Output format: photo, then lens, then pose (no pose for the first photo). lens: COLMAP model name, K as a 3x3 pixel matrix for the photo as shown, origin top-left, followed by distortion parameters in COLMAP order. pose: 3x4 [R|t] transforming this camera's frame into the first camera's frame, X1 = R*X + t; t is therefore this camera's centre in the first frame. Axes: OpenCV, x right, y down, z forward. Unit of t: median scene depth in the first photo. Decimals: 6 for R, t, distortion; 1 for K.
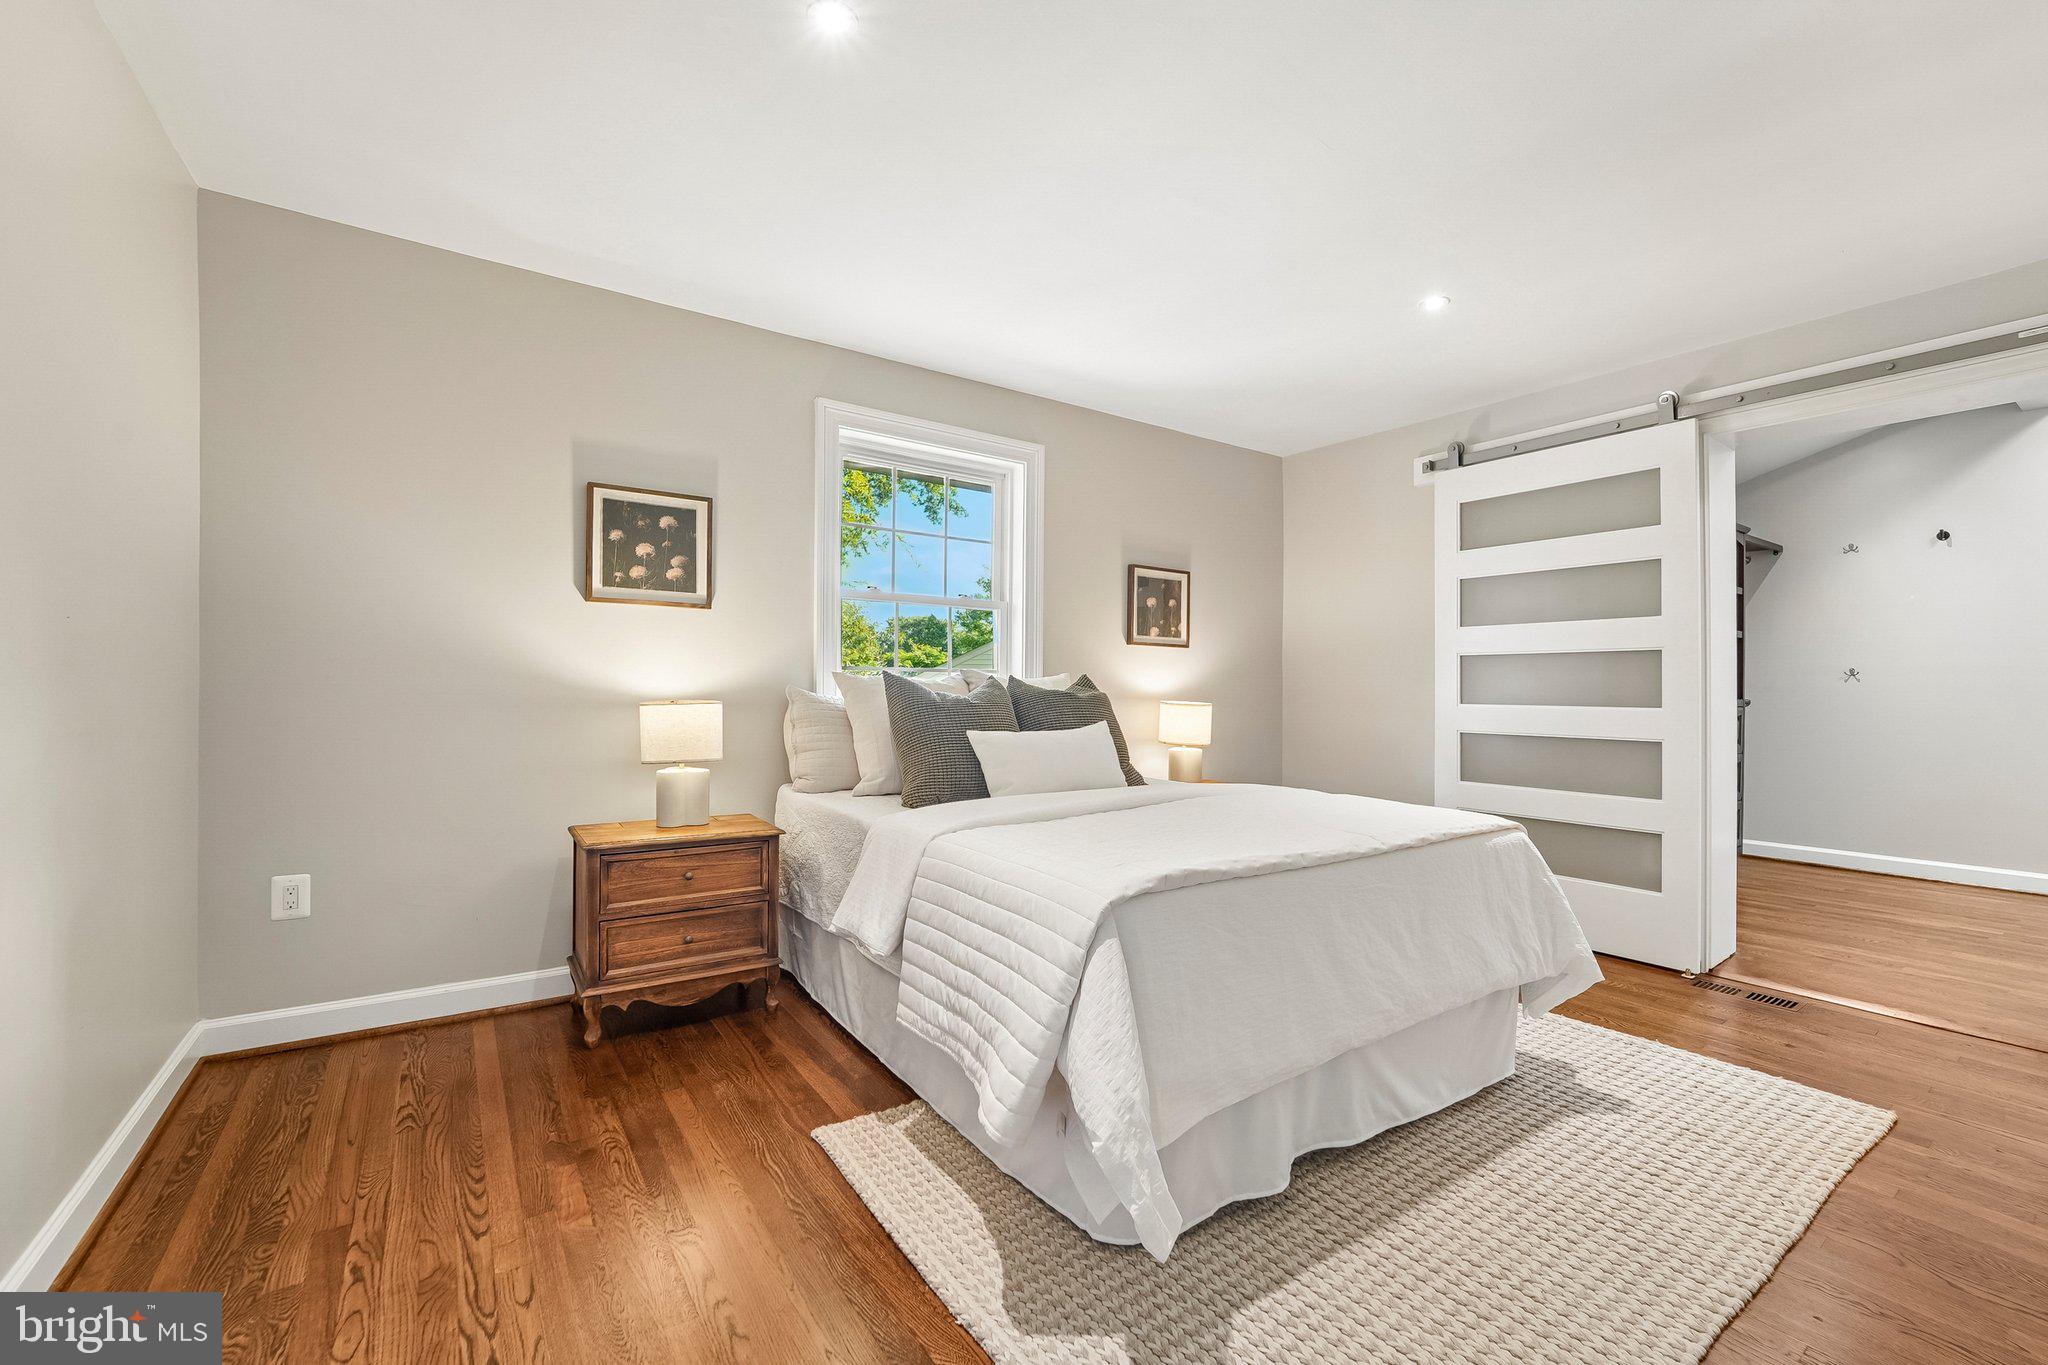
lens RADIAL K [[835.5, 0, 1031.3], [0, 835.5, 678.6], [0, 0, 1]] dist [-0.021336, 0.000005]
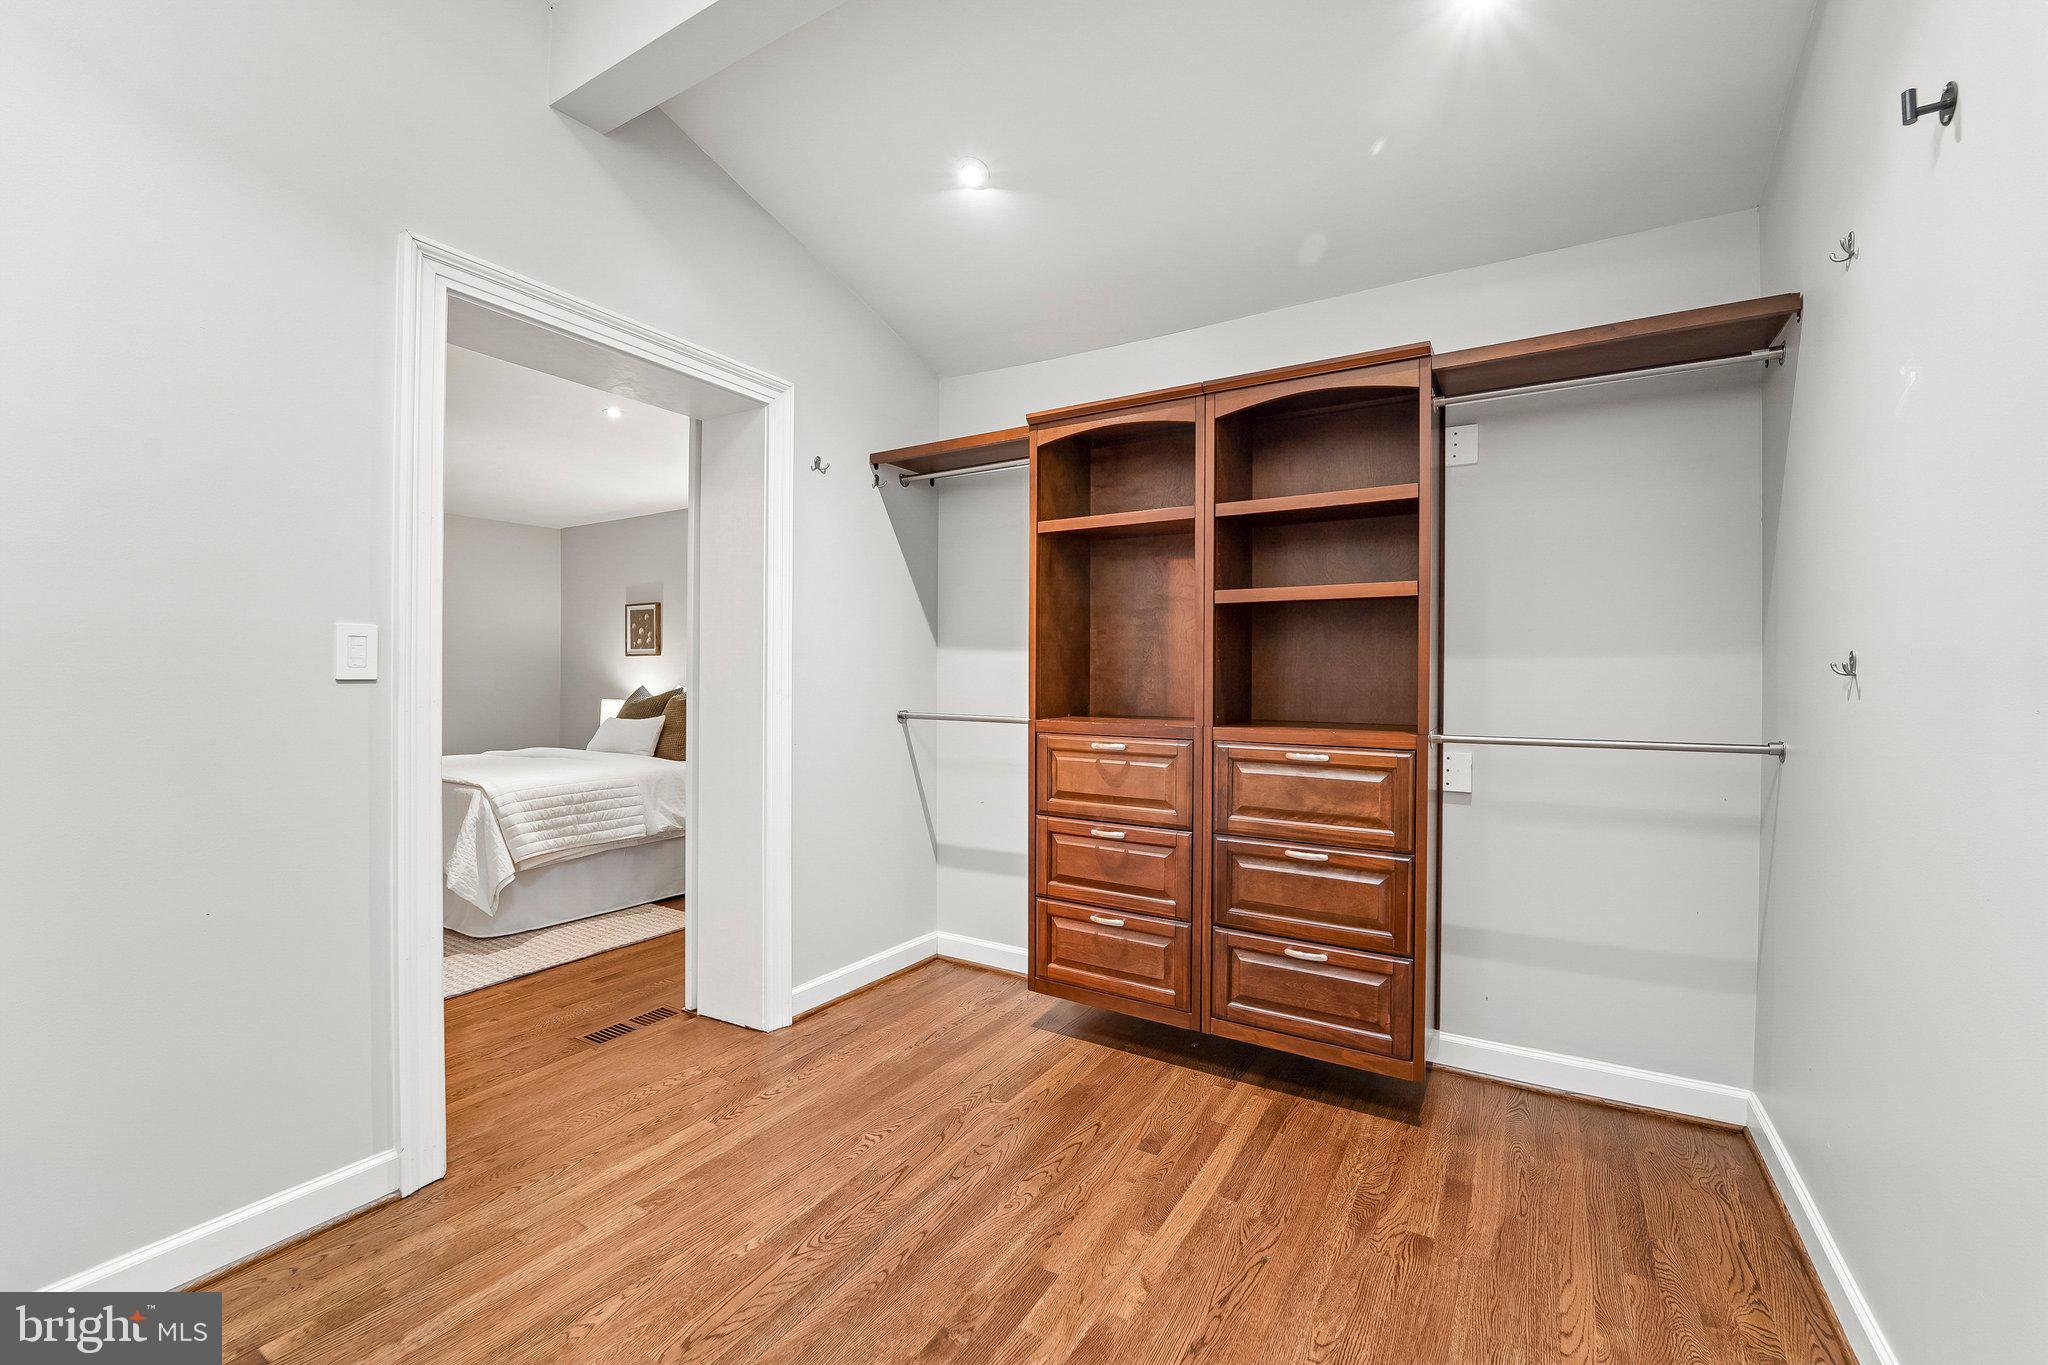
lens RADIAL K [[835.5, 0, 1031.3], [0, 835.5, 678.6], [0, 0, 1]] dist [-0.021336, 0.000005]
pose [[0.400951, -0.004079, -0.916090, 2.000052], [0.010331, 0.999947, 0.000069, -0.017505], [0.916041, -0.009492, 0.400972, 1.074155]]
